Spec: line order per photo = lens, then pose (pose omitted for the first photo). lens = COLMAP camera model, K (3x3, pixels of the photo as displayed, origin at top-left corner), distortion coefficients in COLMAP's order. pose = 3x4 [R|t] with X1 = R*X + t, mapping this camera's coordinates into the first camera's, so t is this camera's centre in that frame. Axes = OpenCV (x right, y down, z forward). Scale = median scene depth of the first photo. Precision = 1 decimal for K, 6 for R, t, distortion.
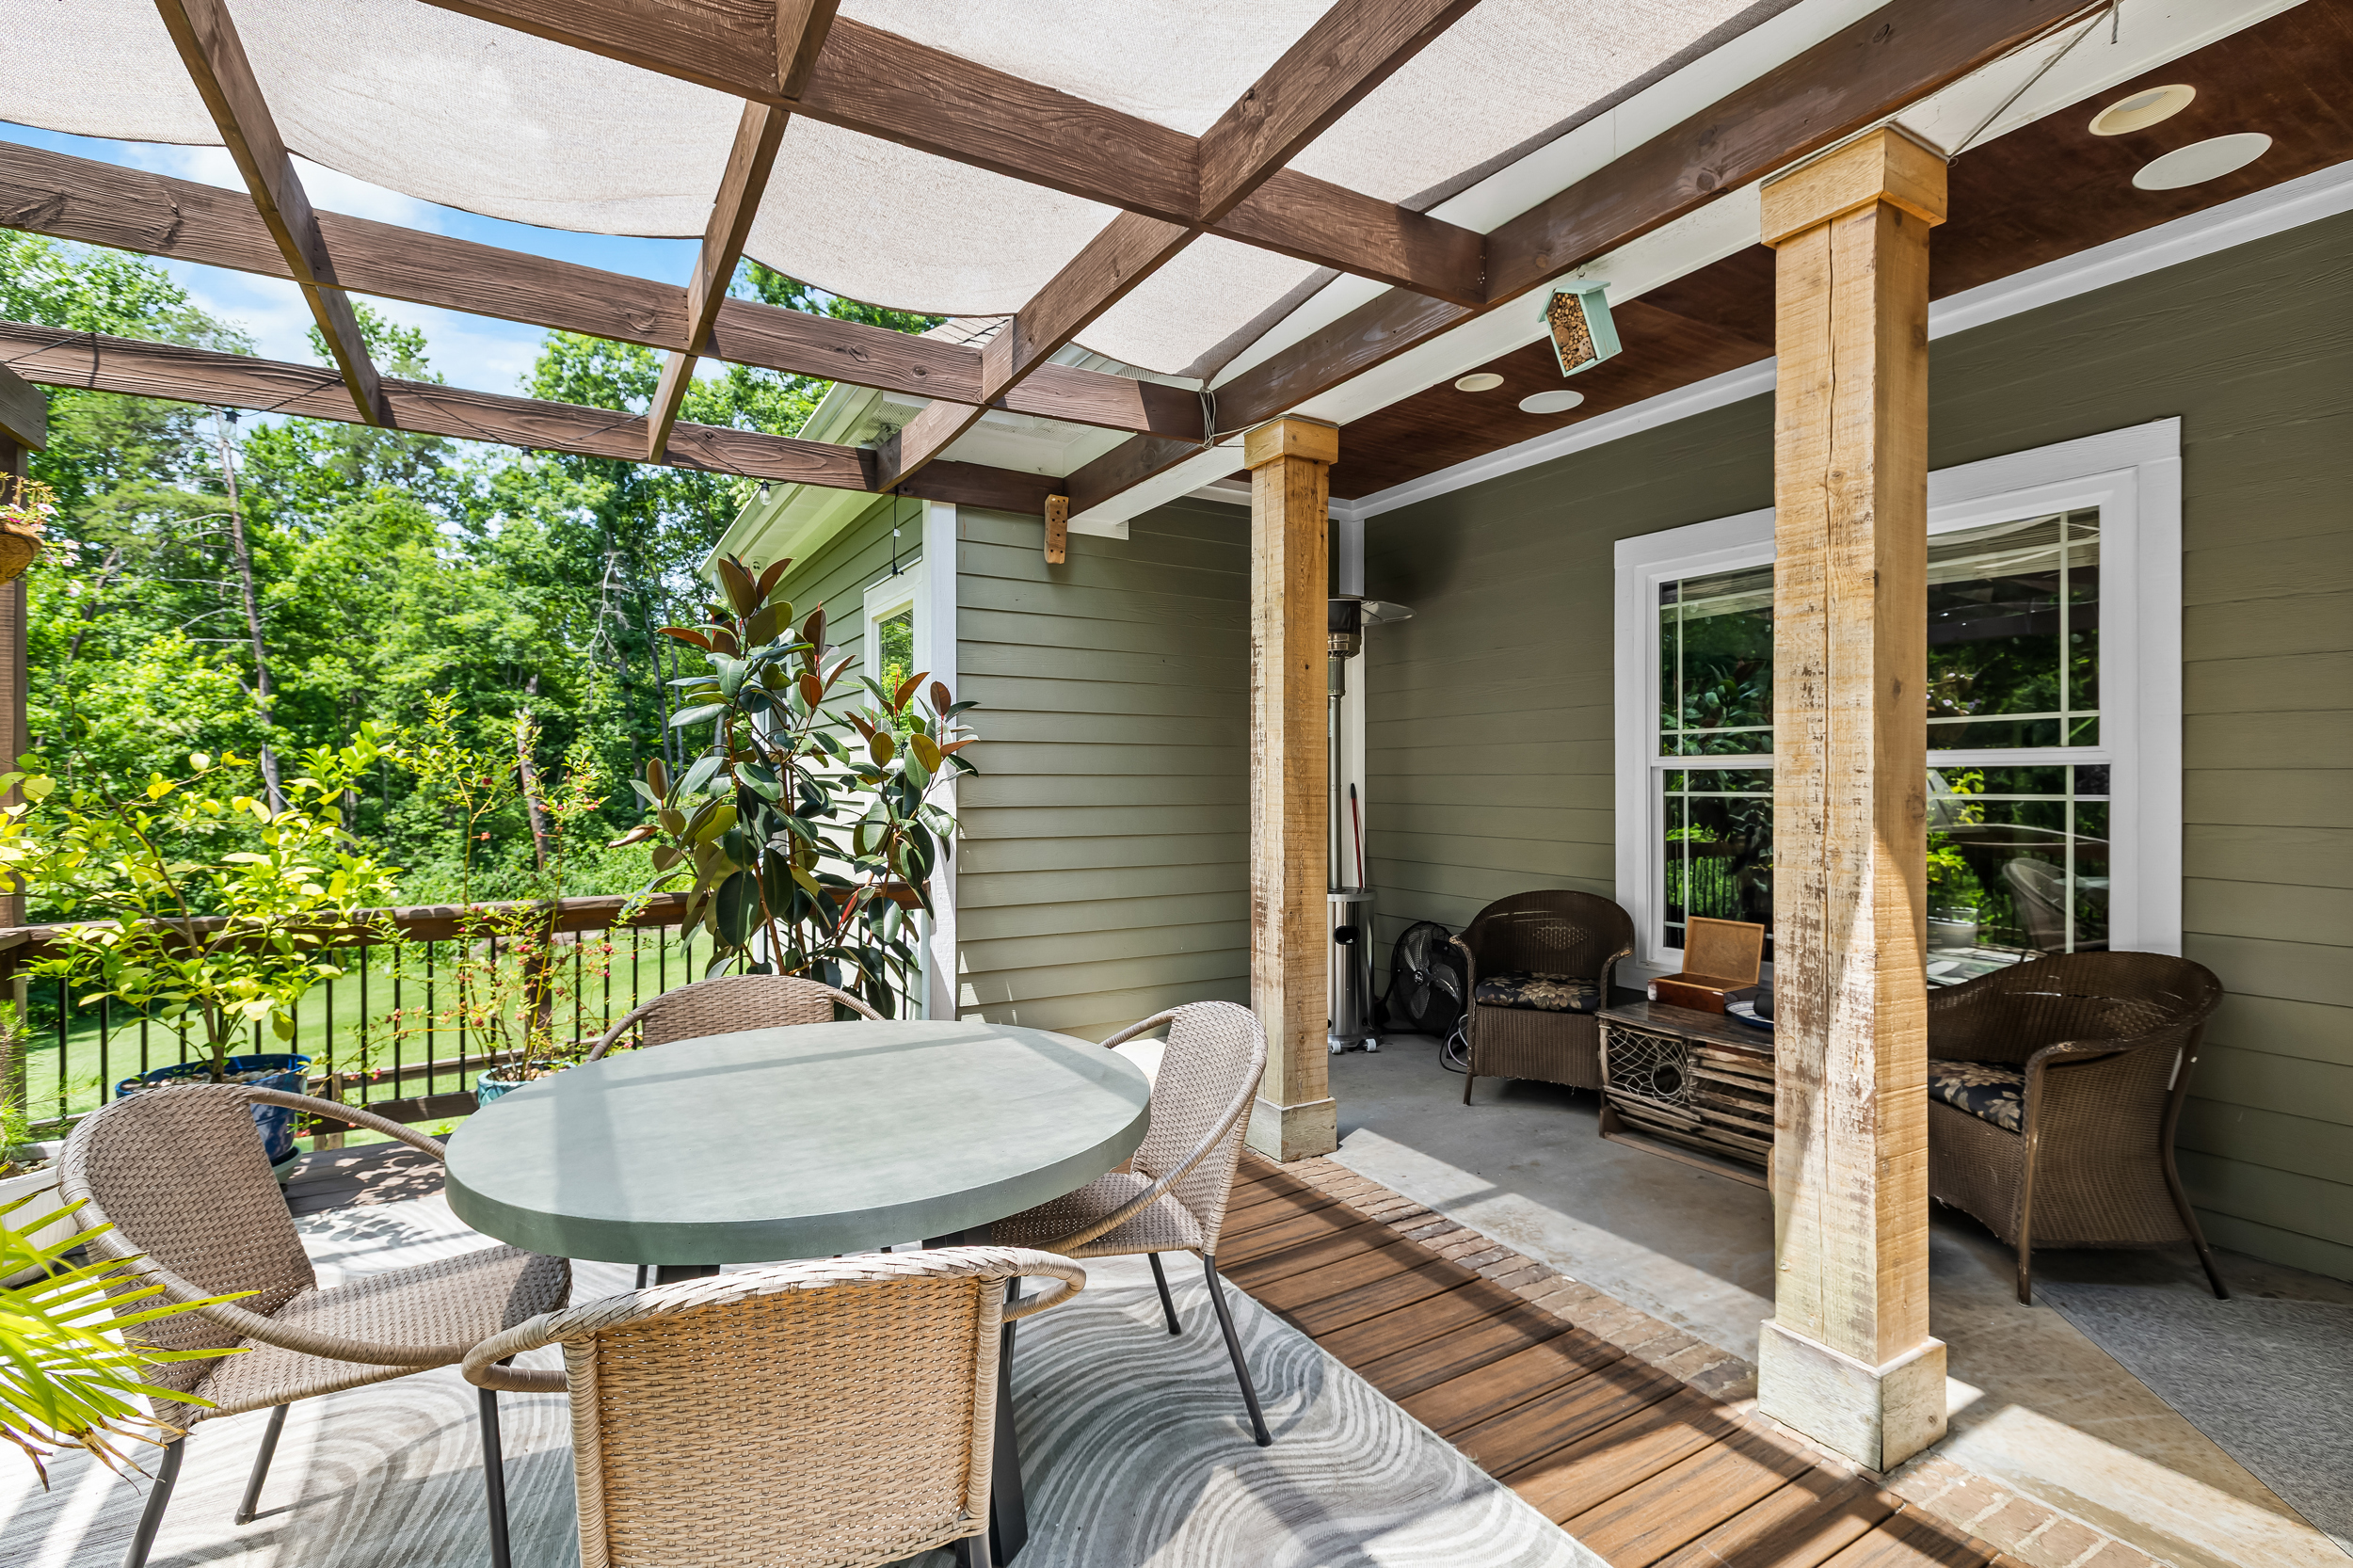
lens RADIAL K [[1104.1, 0, 1176.5], [0, 1104.1, 784.0], [0, 0, 1]] dist [0.027158, -0.000165]
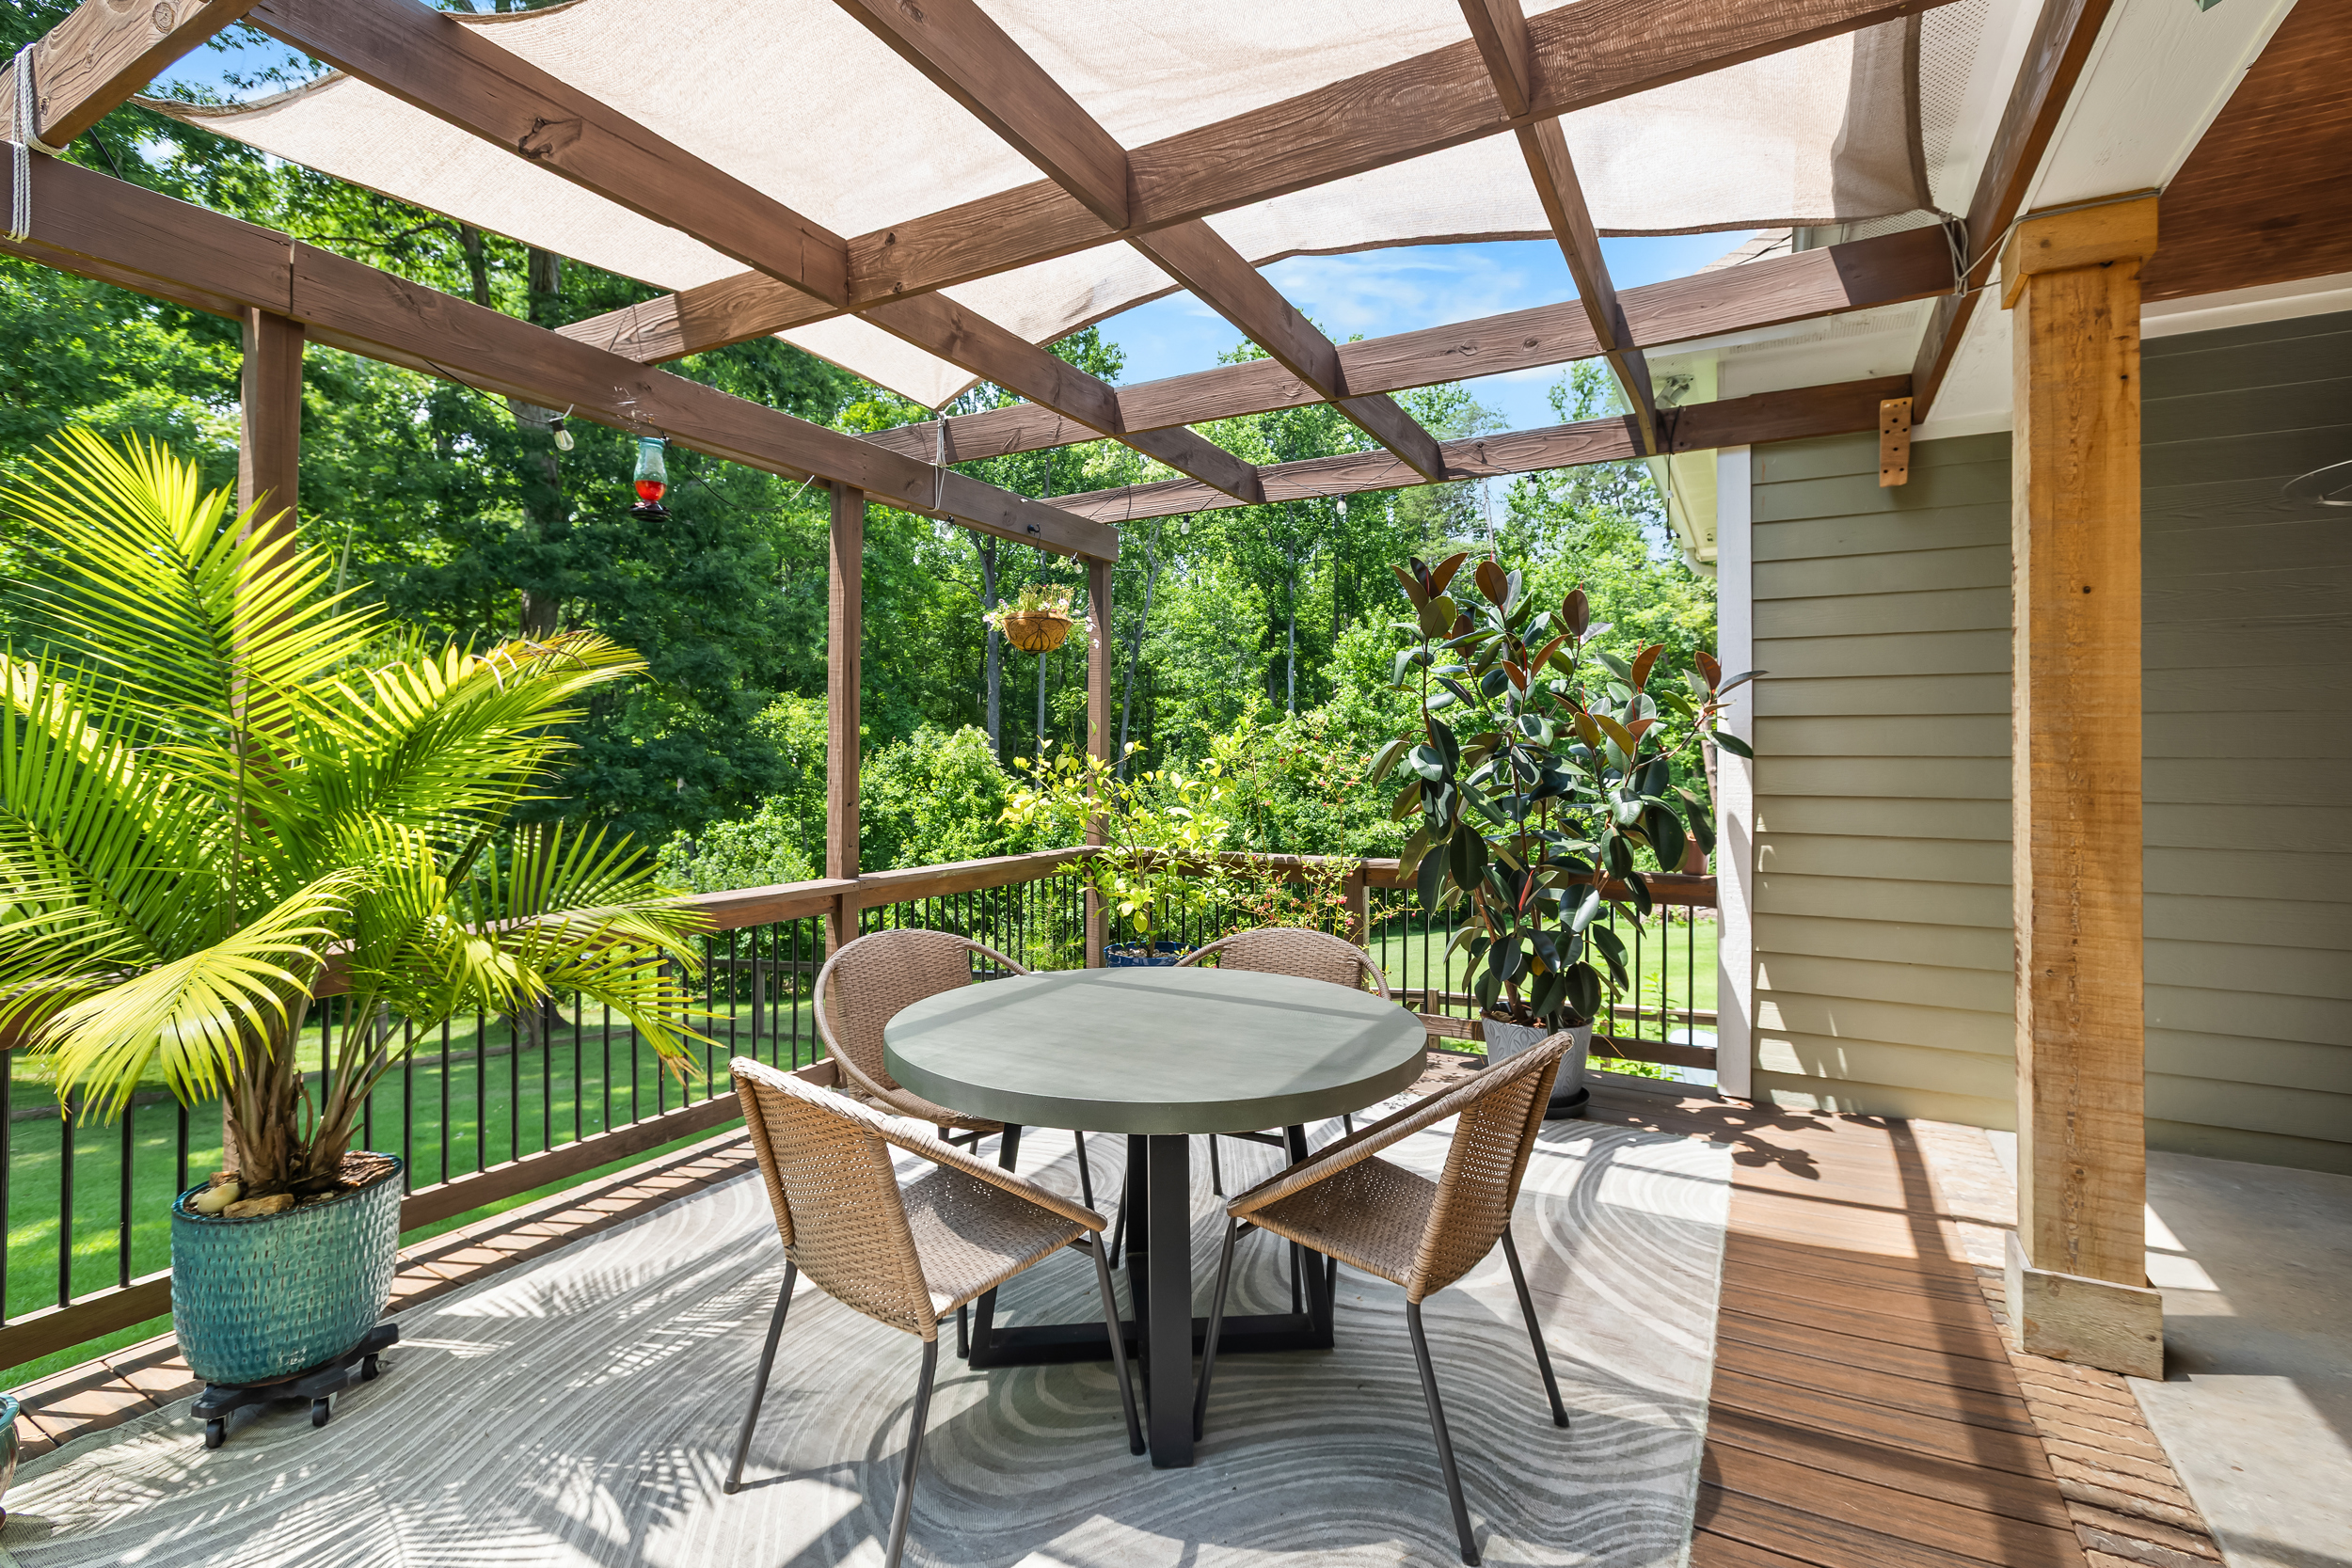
lens RADIAL K [[1106.3, 0, 1176.0], [0, 1106.3, 742.4], [0, 0, 1]] dist [0.003180, 0.000333]
pose [[0.495871, -0.006709, -0.868370, 0.465621], [-0.008234, 0.999889, -0.012427, -0.007070], [0.868357, 0.013312, 0.495761, 0.260257]]
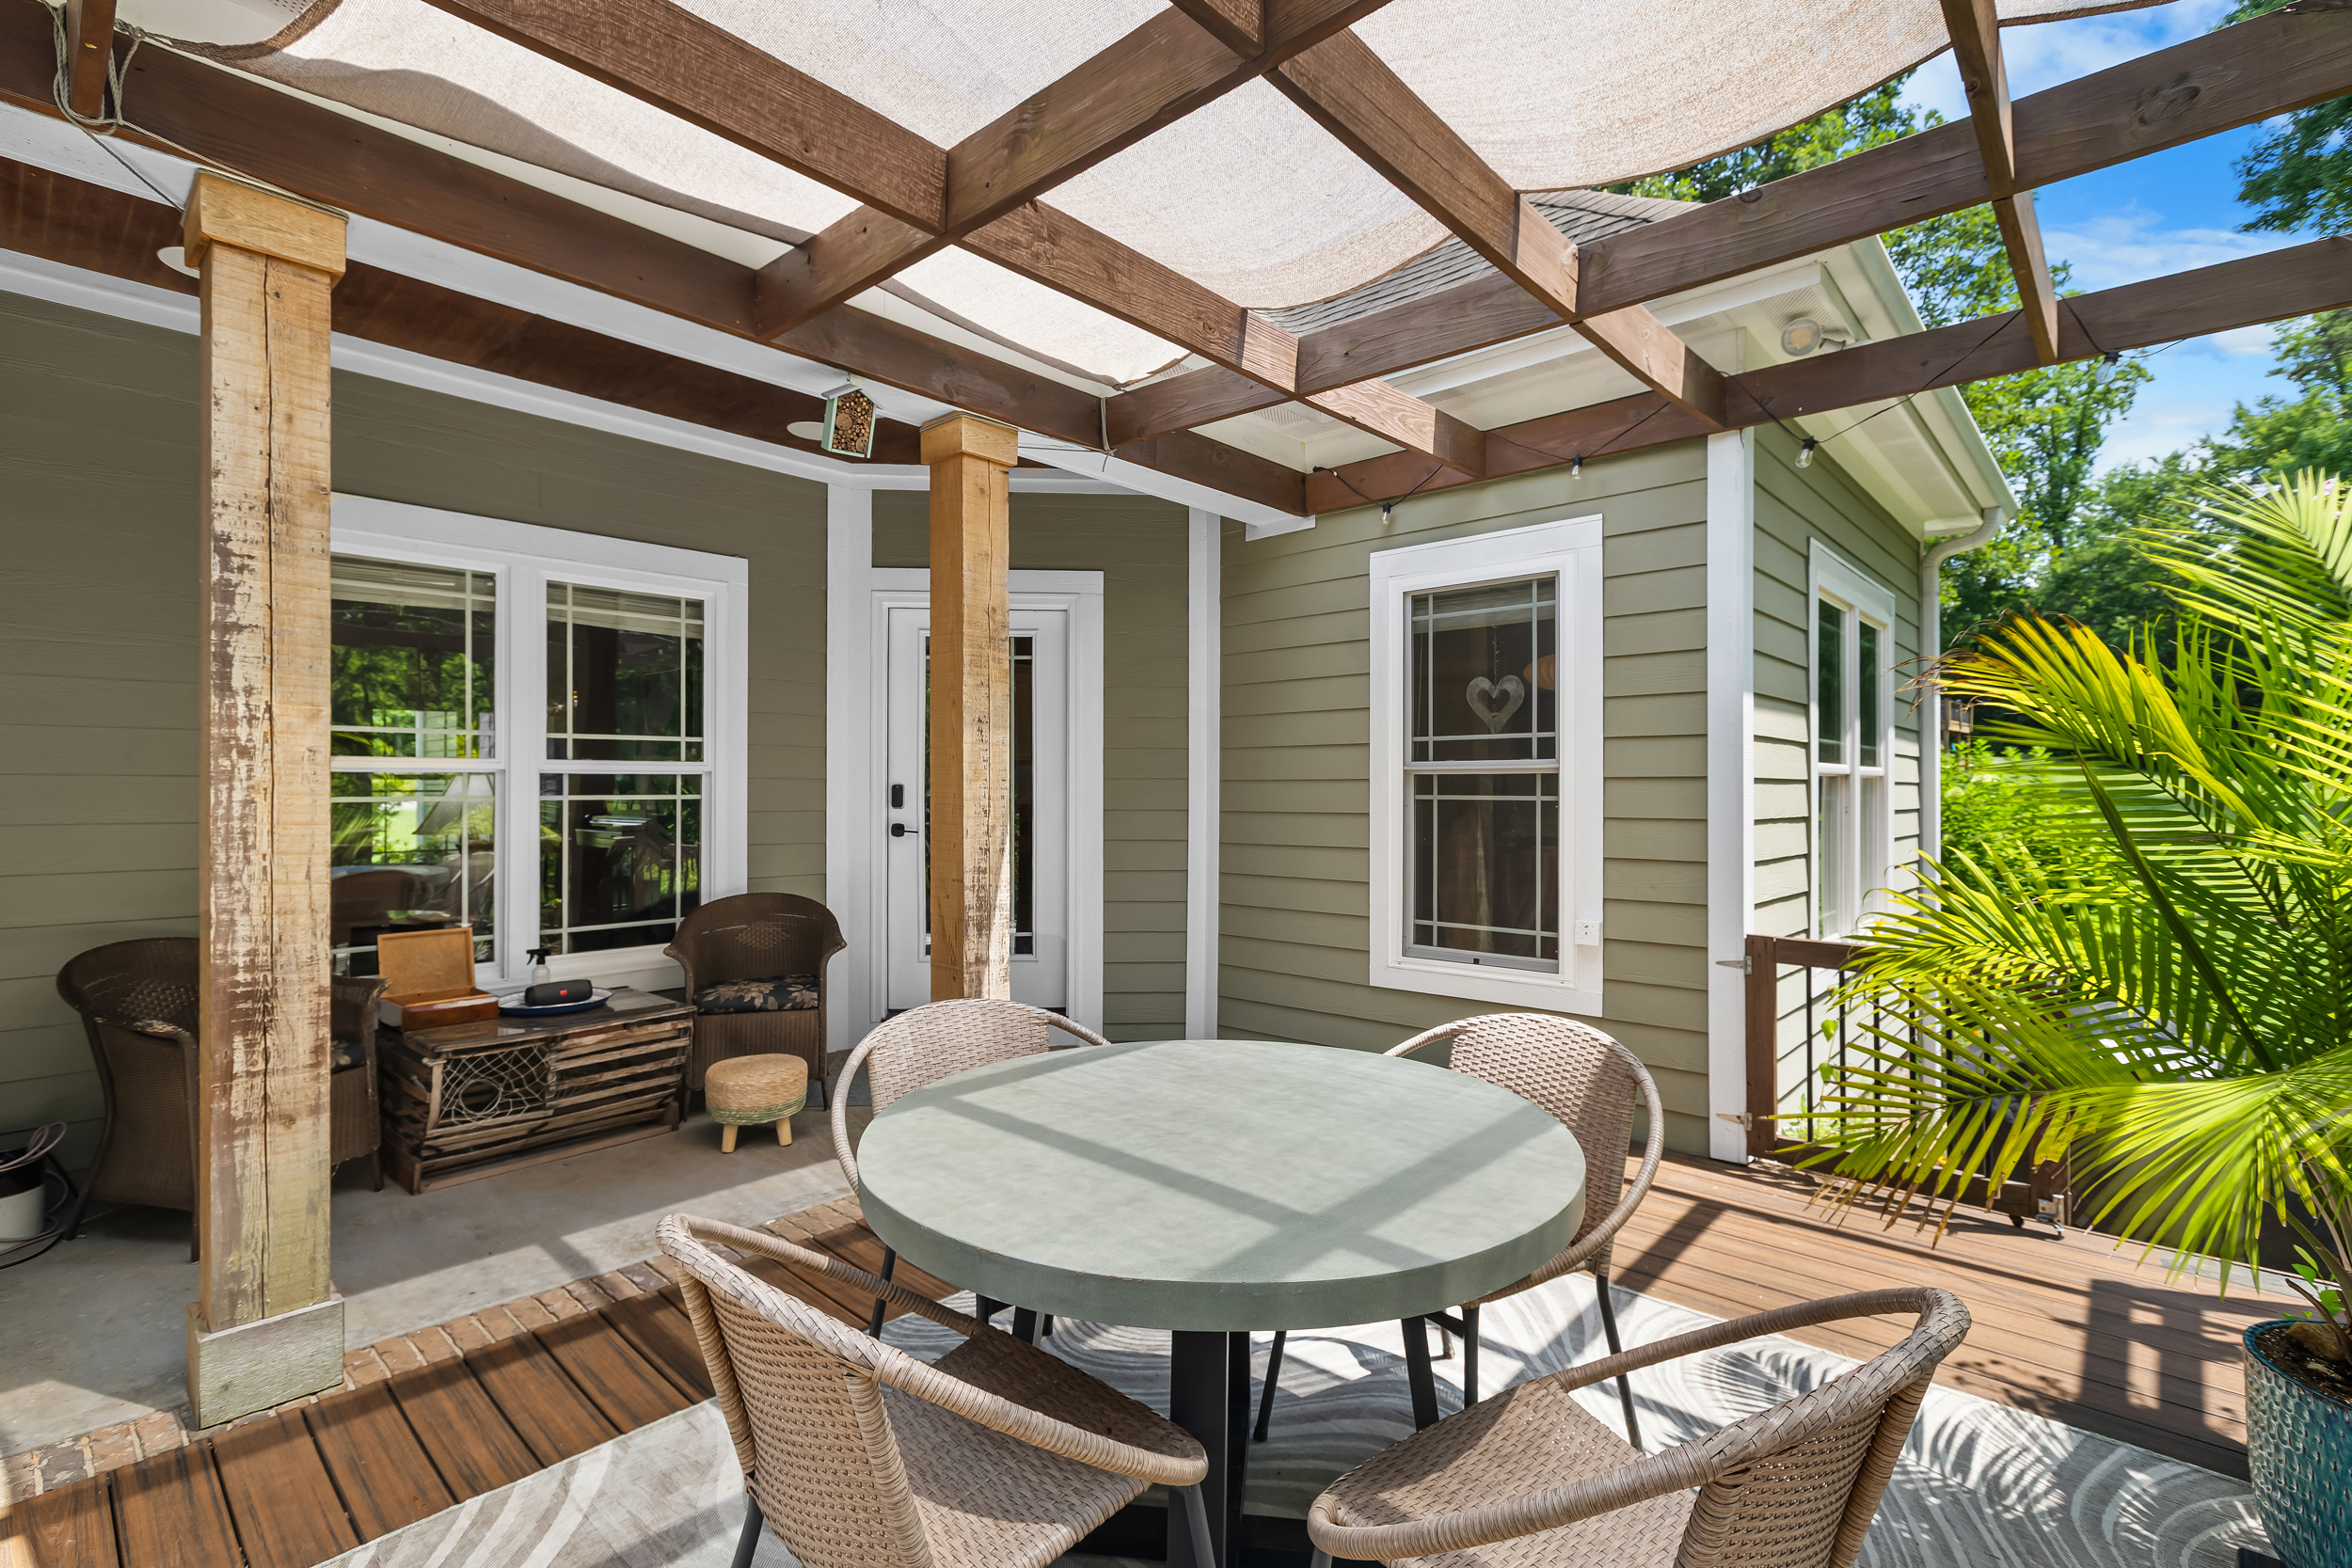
lens RADIAL K [[1072.1, 0, 1214.5], [0, 1072.1, 790.5], [0, 0, 1]] dist [-0.002102, -0.000230]
pose [[-0.329979, -0.005810, 0.943970, -0.726733], [0.001357, 0.999977, 0.006630, -0.003937], [-0.943987, 0.003469, -0.329963, 0.812608]]
